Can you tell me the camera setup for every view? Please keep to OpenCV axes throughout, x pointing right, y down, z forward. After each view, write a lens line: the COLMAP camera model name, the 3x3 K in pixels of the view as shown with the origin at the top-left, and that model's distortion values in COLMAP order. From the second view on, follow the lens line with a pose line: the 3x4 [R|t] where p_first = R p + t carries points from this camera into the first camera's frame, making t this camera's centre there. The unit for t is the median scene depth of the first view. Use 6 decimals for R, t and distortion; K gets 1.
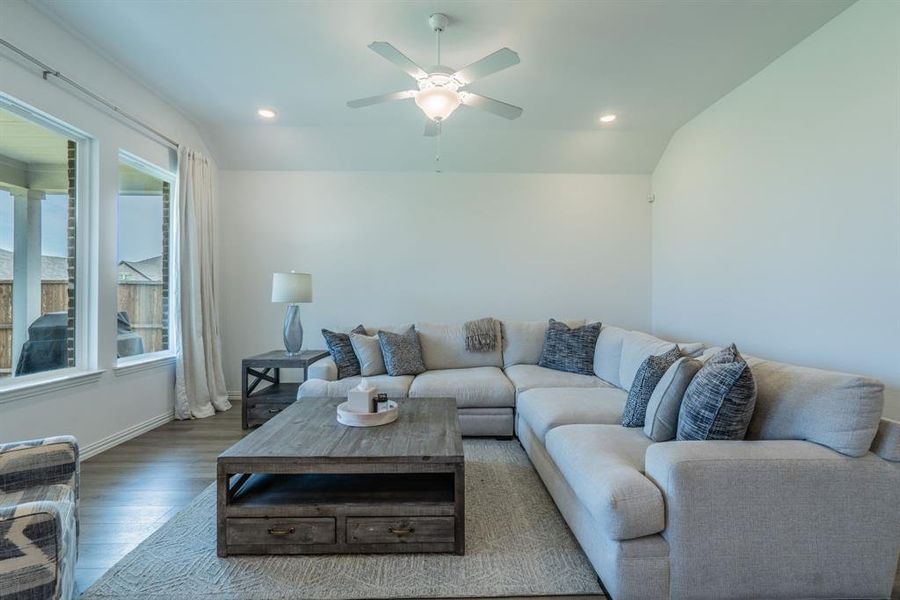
lens RADIAL K [[415.0, 0, 455.1], [0, 415.0, 299.4], [0, 0, 1]] dist [-0.050400, 0.020698]
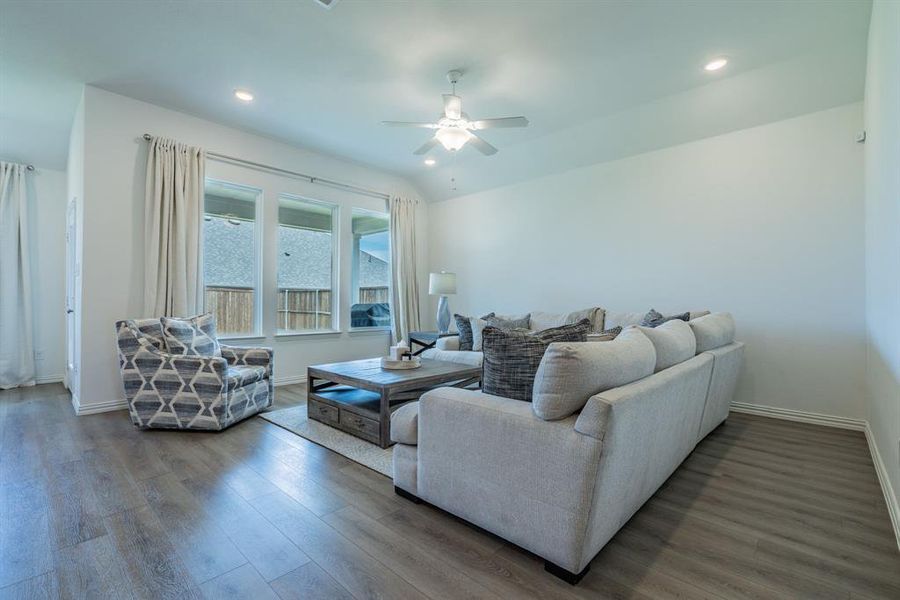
lens RADIAL K [[415.0, 0, 455.1], [0, 415.0, 299.4], [0, 0, 1]] dist [-0.050400, 0.020698]
pose [[0.696033, -0.009254, -0.717950, 0.673360], [0.004820, 0.999955, -0.008216, 0.039787], [0.717994, 0.002258, 0.696046, 0.058636]]
